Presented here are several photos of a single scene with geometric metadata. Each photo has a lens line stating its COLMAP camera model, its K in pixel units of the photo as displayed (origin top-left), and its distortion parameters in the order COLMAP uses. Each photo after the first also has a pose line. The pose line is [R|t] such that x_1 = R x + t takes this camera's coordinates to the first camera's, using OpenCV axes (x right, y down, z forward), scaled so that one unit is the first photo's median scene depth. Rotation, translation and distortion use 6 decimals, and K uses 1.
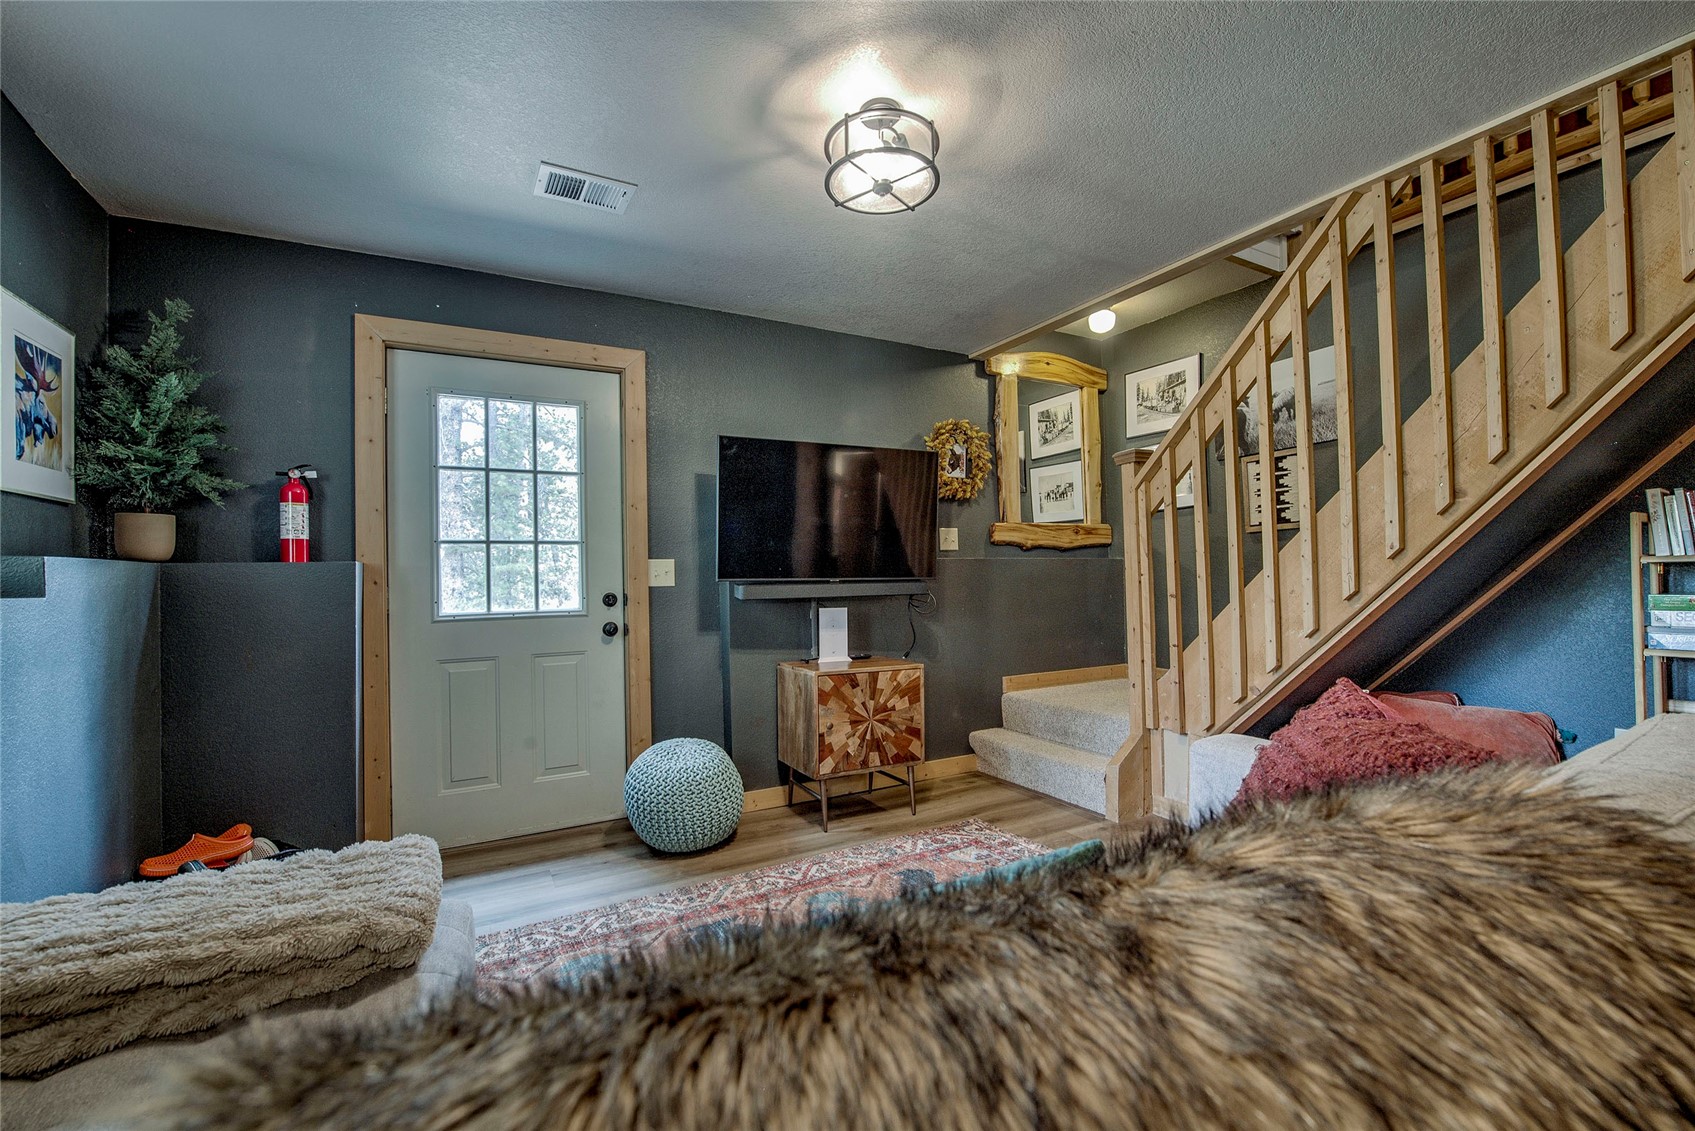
lens RADIAL K [[679.3, 0, 859.7], [0, 679.3, 565.3], [0, 0, 1]] dist [-0.018512, -0.001916]
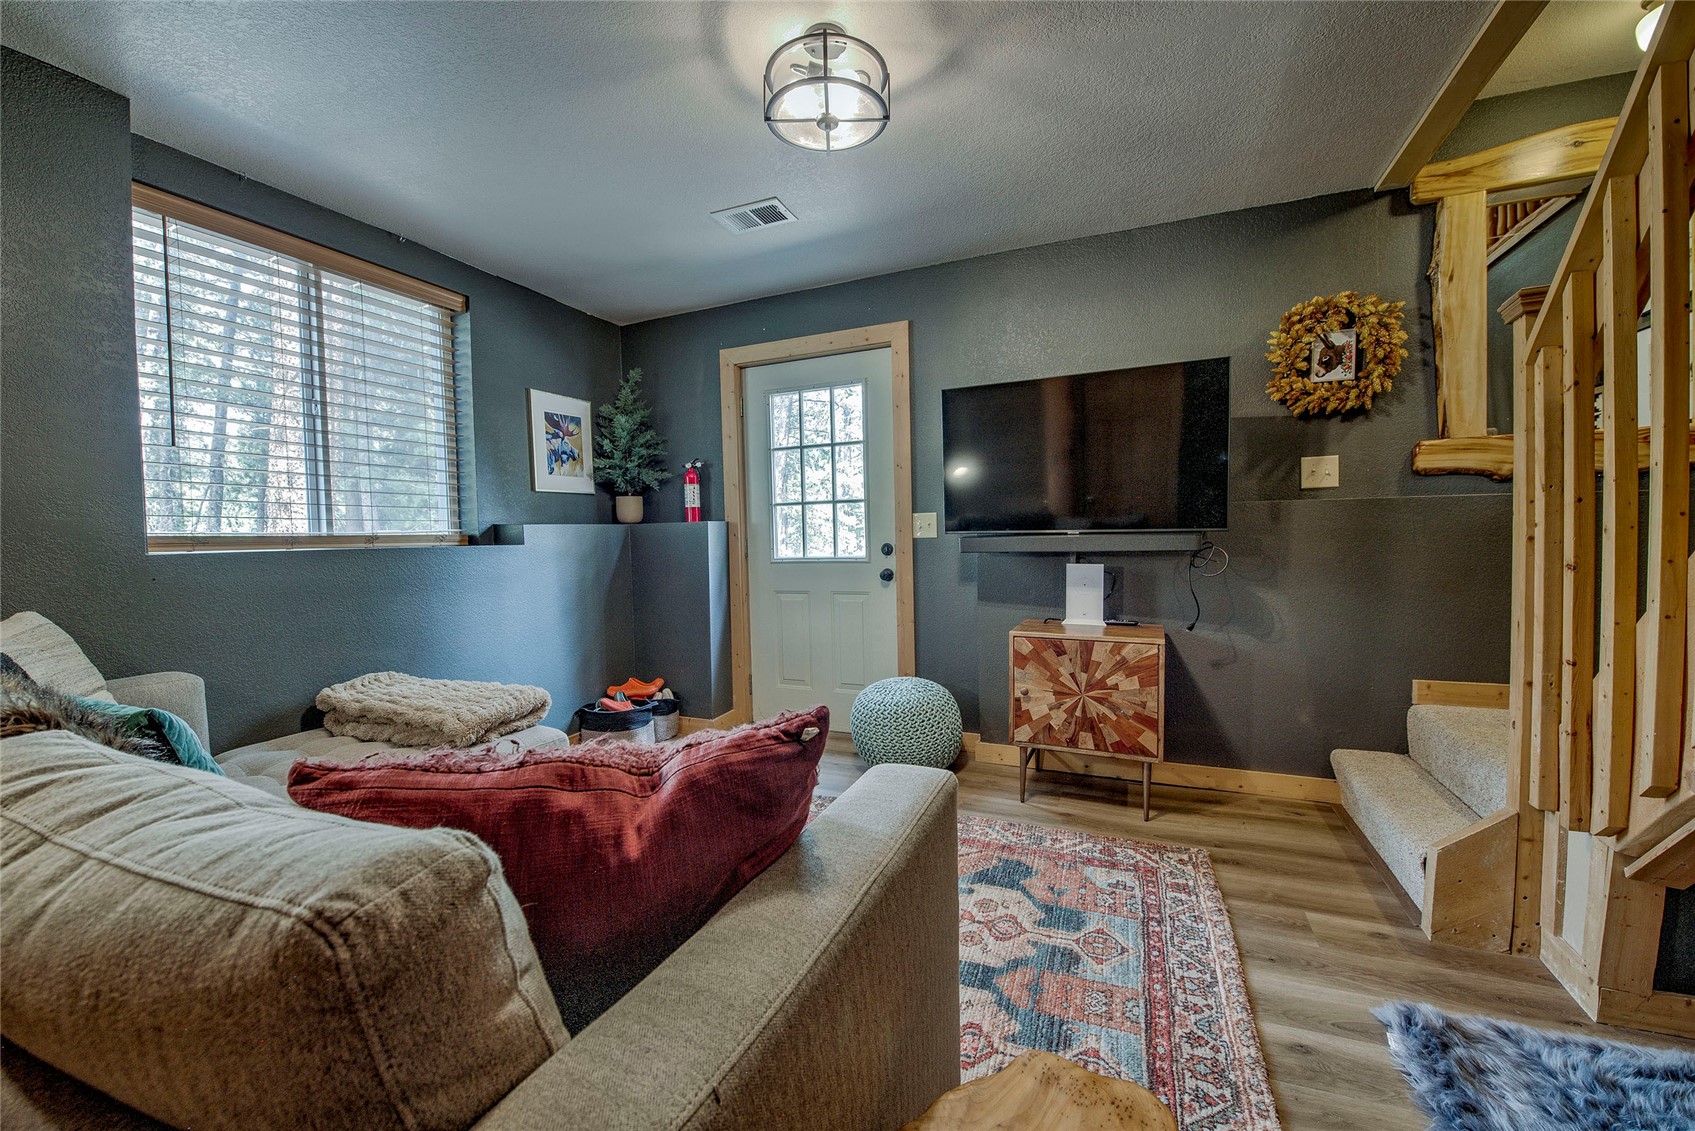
lens RADIAL K [[679.3, 0, 858.1], [0, 679.3, 563.3], [0, 0, 1]] dist [-0.018512, -0.001916]
pose [[0.615397, 0.037967, -0.787302, 0.511908], [0.025401, 0.997365, 0.067952, -0.004995], [0.787808, -0.061816, 0.612811, 0.256685]]
